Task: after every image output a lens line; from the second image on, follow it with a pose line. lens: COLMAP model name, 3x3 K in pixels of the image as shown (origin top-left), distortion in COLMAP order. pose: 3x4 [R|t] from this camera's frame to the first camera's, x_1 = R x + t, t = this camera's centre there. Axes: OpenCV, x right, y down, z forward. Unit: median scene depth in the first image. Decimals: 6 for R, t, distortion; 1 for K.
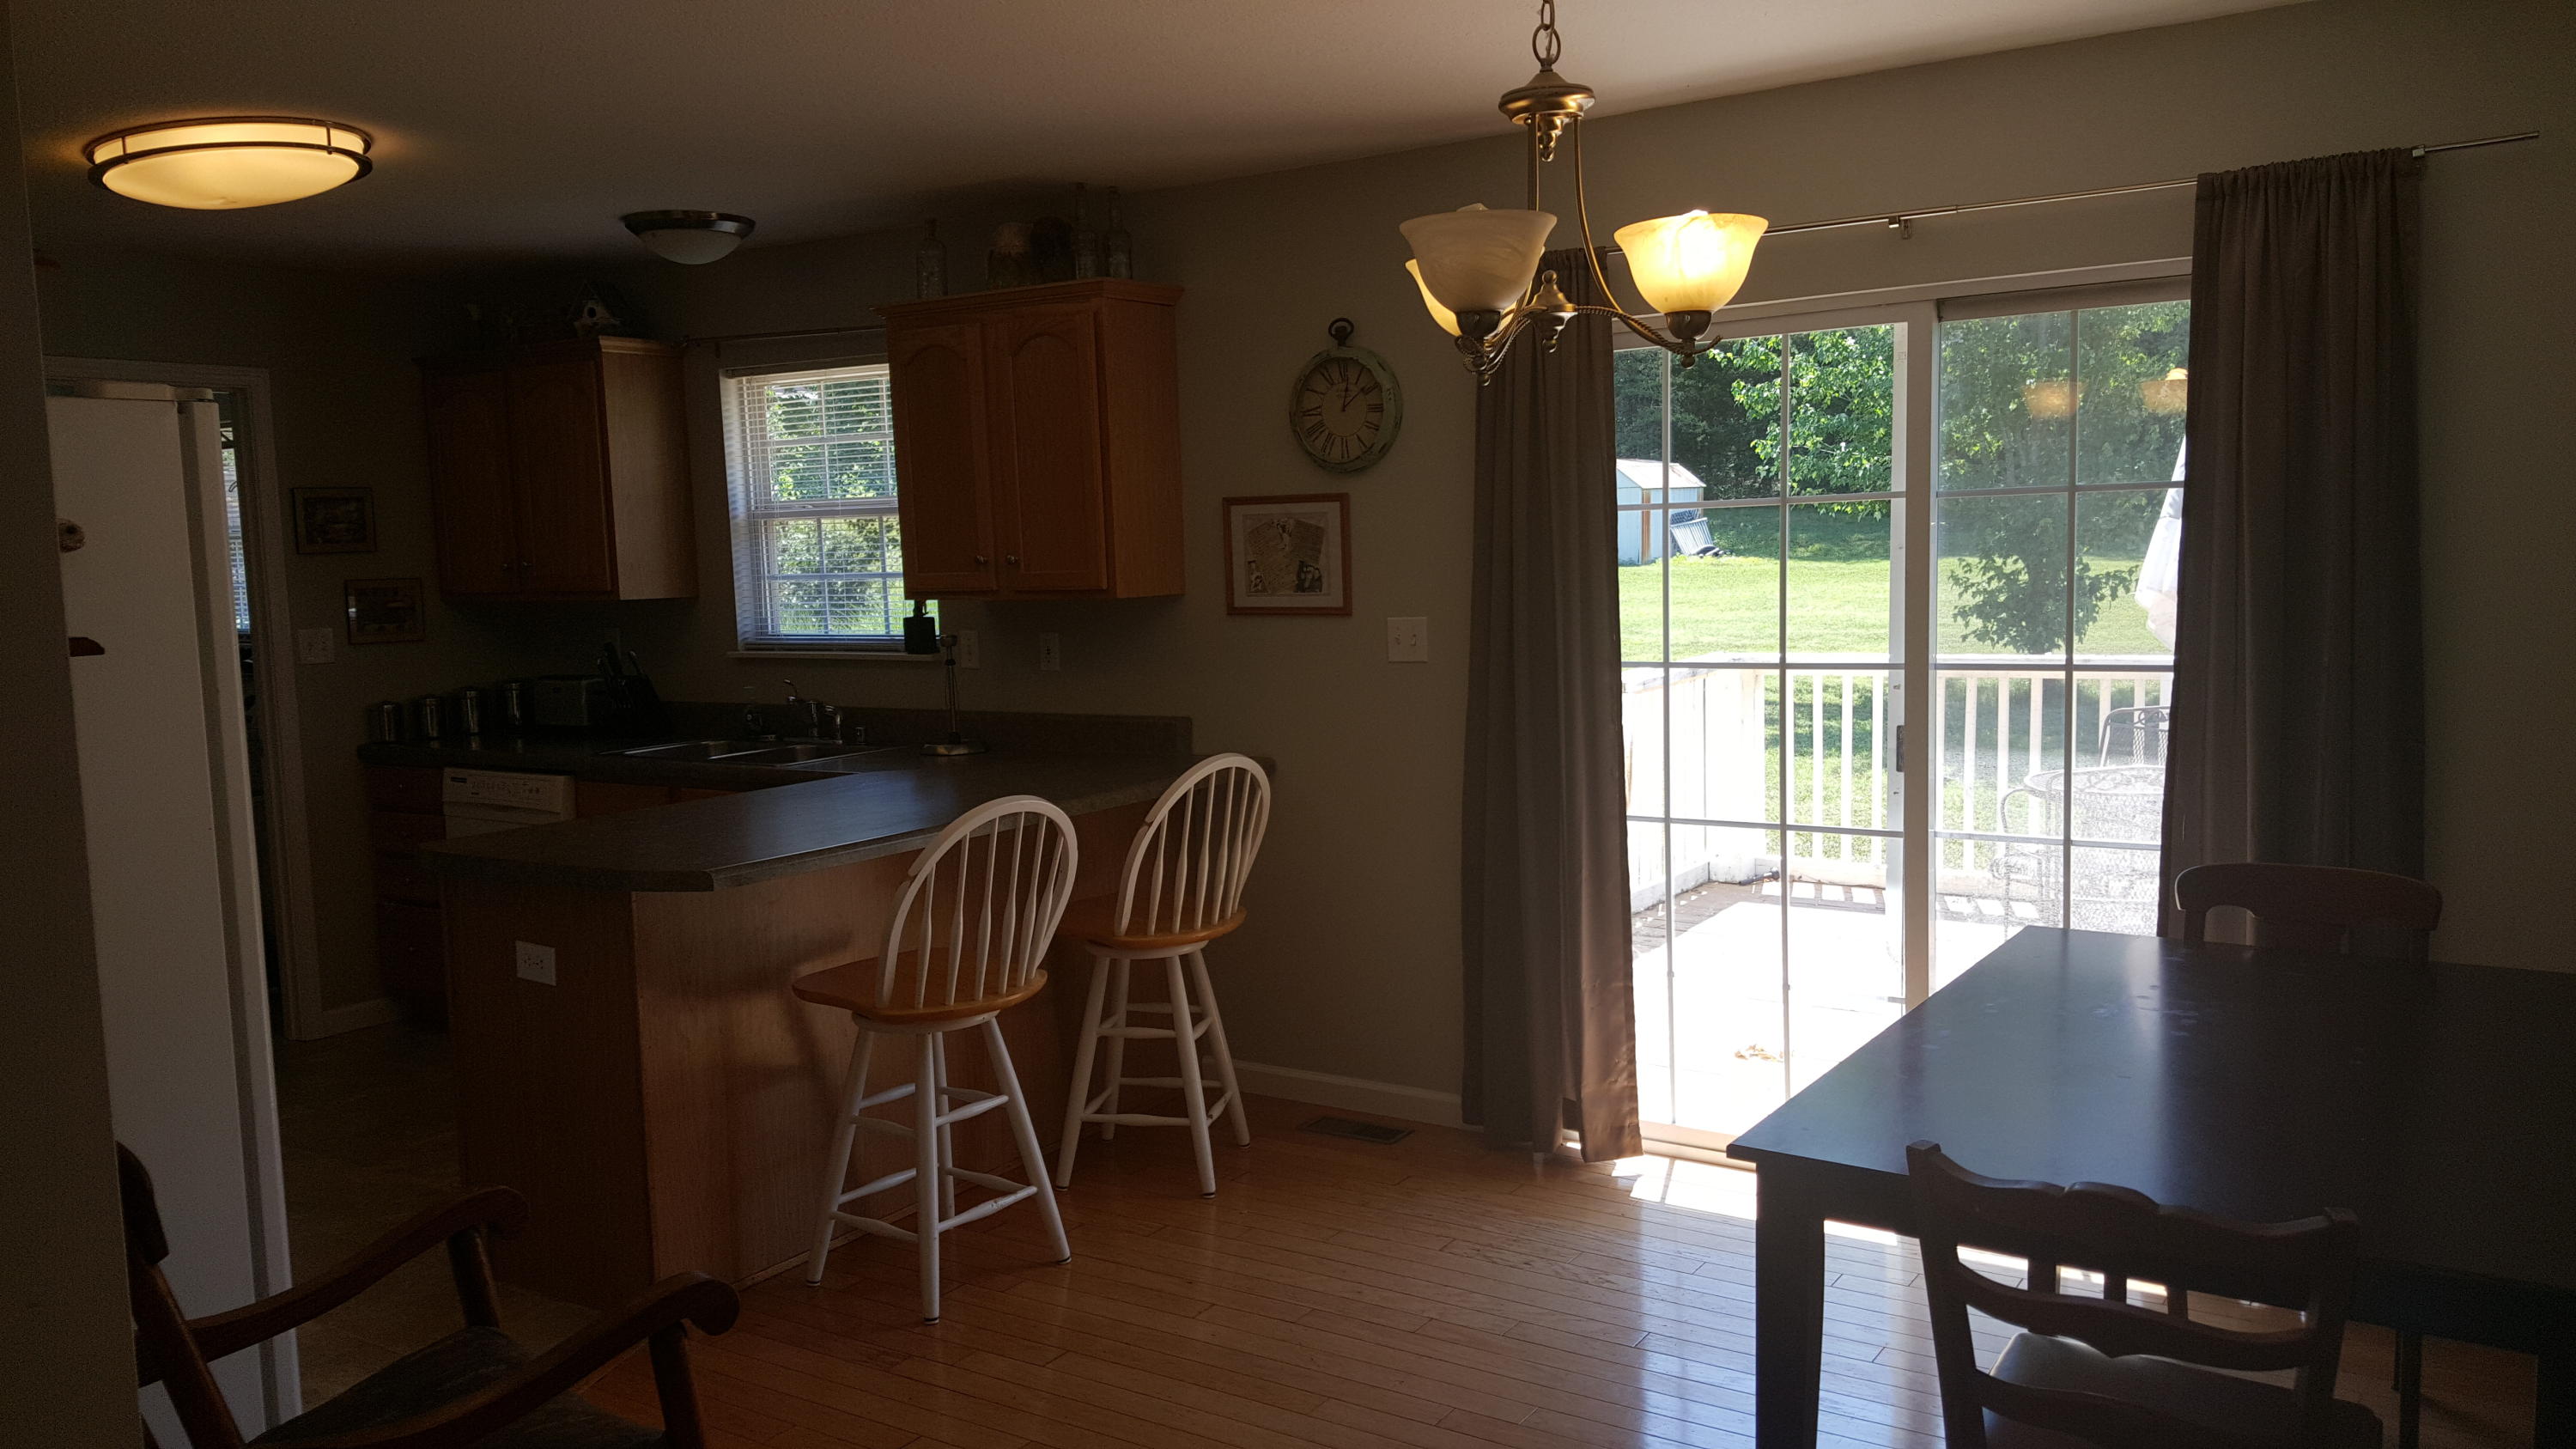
lens RADIAL K [[1838.5, 0, 1333.6], [0, 1838.5, 707.5], [0, 0, 1]] dist [0.104940, -0.142394]
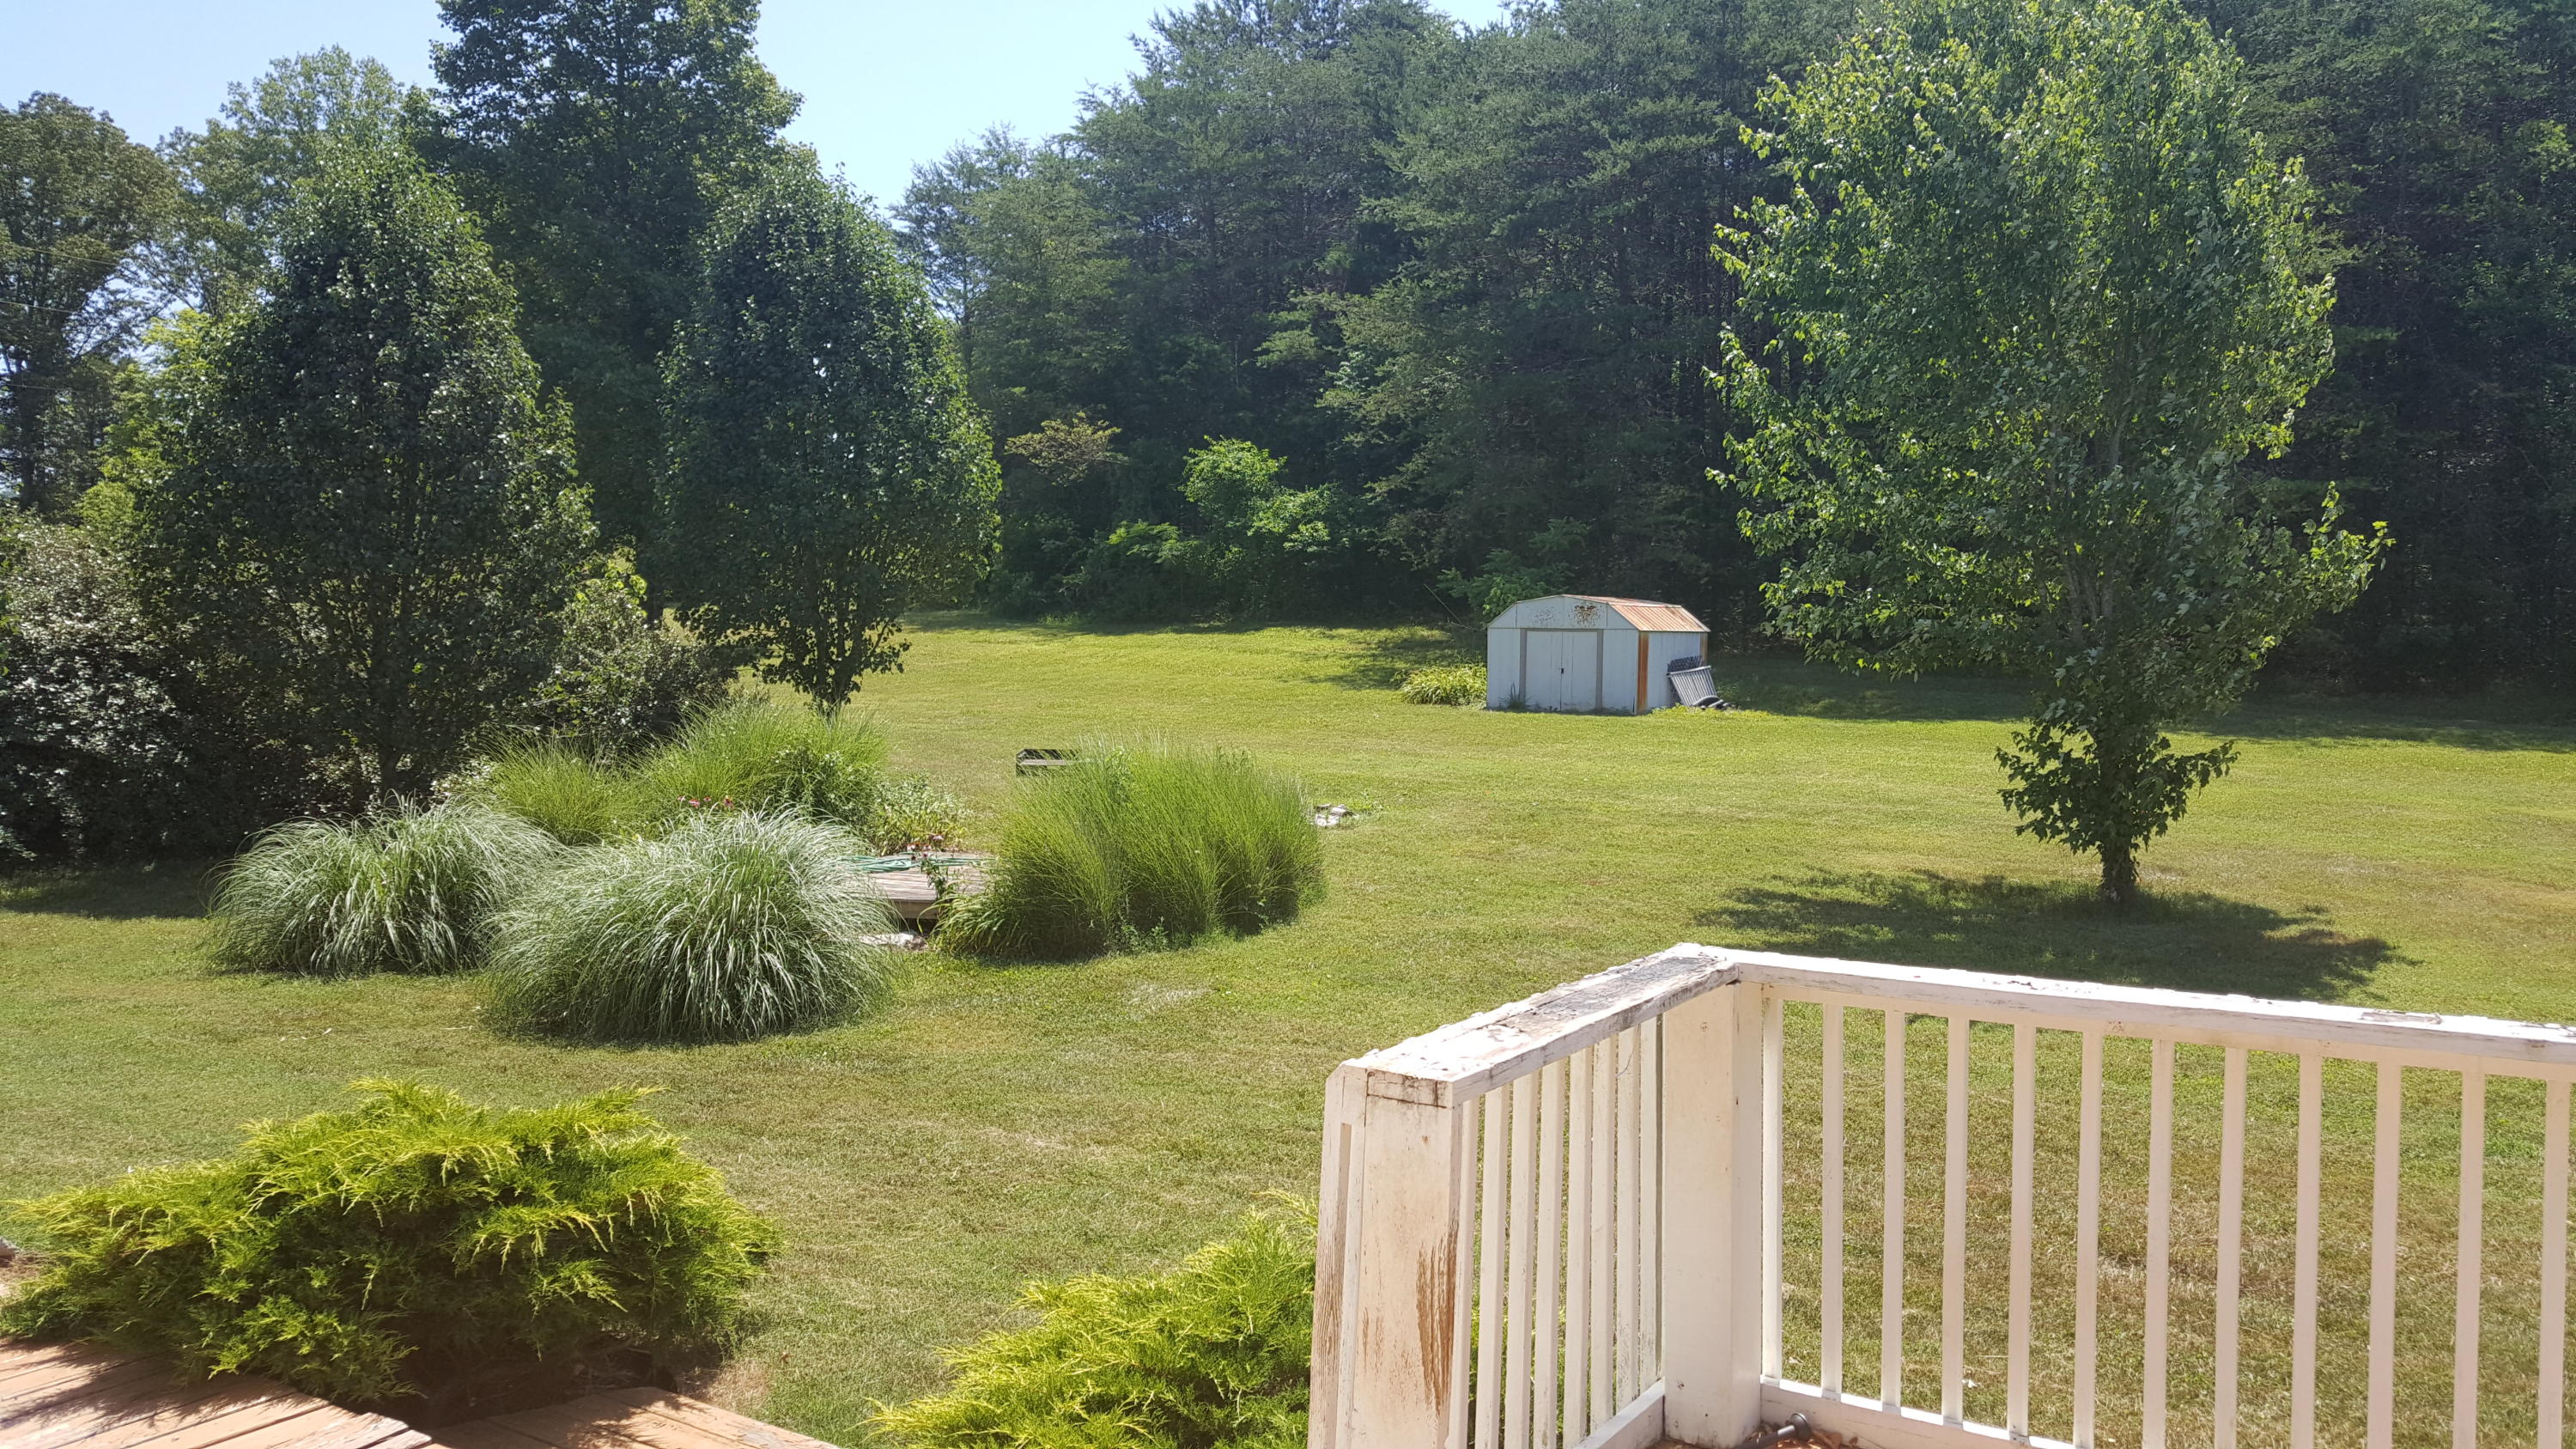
lens RADIAL K [[1801.8, 0, 1288.0], [0, 1801.8, 724.5], [0, 0, 1]] dist [0.122532, -0.192772]
pose [[0.999139, 0.025698, -0.032573, 0.035351], [-0.027661, 0.997733, -0.061349, -0.020005], [0.030922, 0.062197, 0.997585, 0.151621]]
